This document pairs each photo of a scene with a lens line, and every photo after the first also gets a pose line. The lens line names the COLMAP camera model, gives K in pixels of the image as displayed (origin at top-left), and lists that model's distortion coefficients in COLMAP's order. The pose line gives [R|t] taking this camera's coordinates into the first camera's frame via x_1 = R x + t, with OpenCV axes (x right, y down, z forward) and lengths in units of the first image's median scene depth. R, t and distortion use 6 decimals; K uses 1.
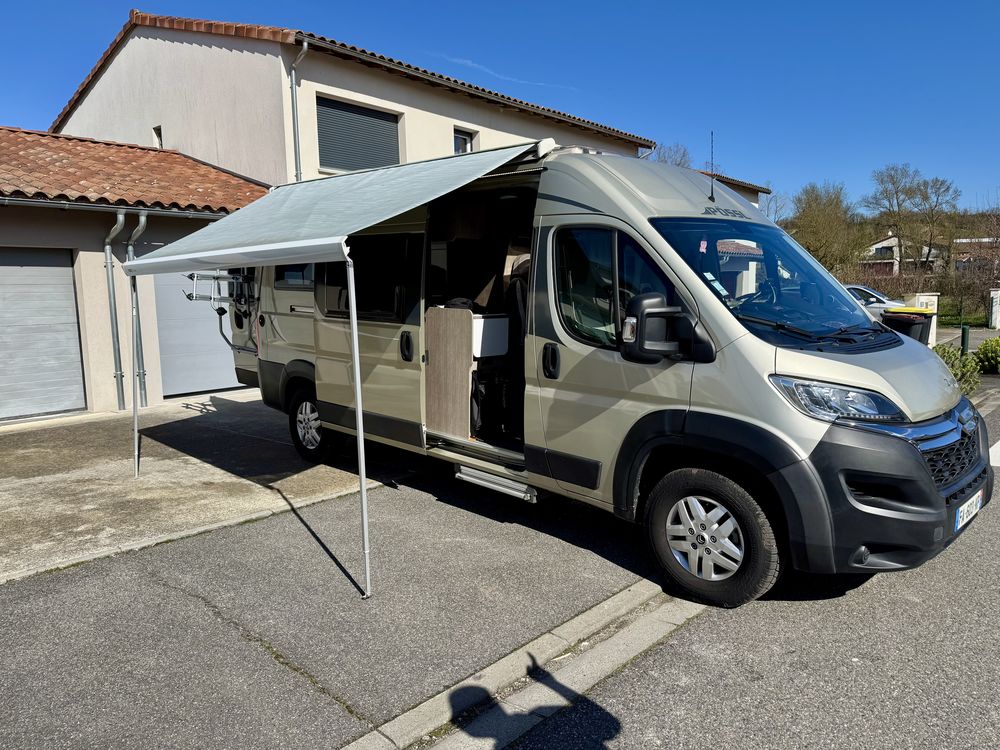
lens RADIAL K [[703.0, 0, 498.0], [0, 703.0, 381.5], [0, 0, 1]] dist [0.084988, -0.124300]
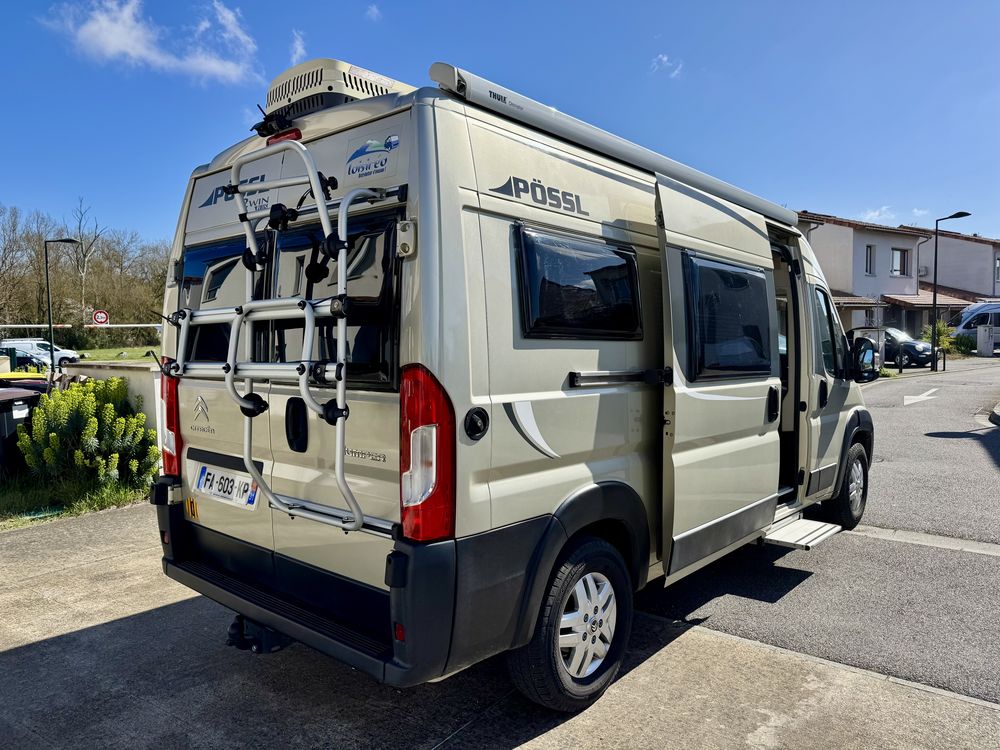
lens RADIAL K [[703.0, 0, 498.0], [0, 703.0, 381.5], [0, 0, 1]] dist [0.084988, -0.124300]
pose [[-0.078252, -0.042055, 0.996046, -0.906521], [0.149487, 0.987319, 0.053431, -0.163948], [-0.985662, 0.153077, -0.070973, 1.336474]]
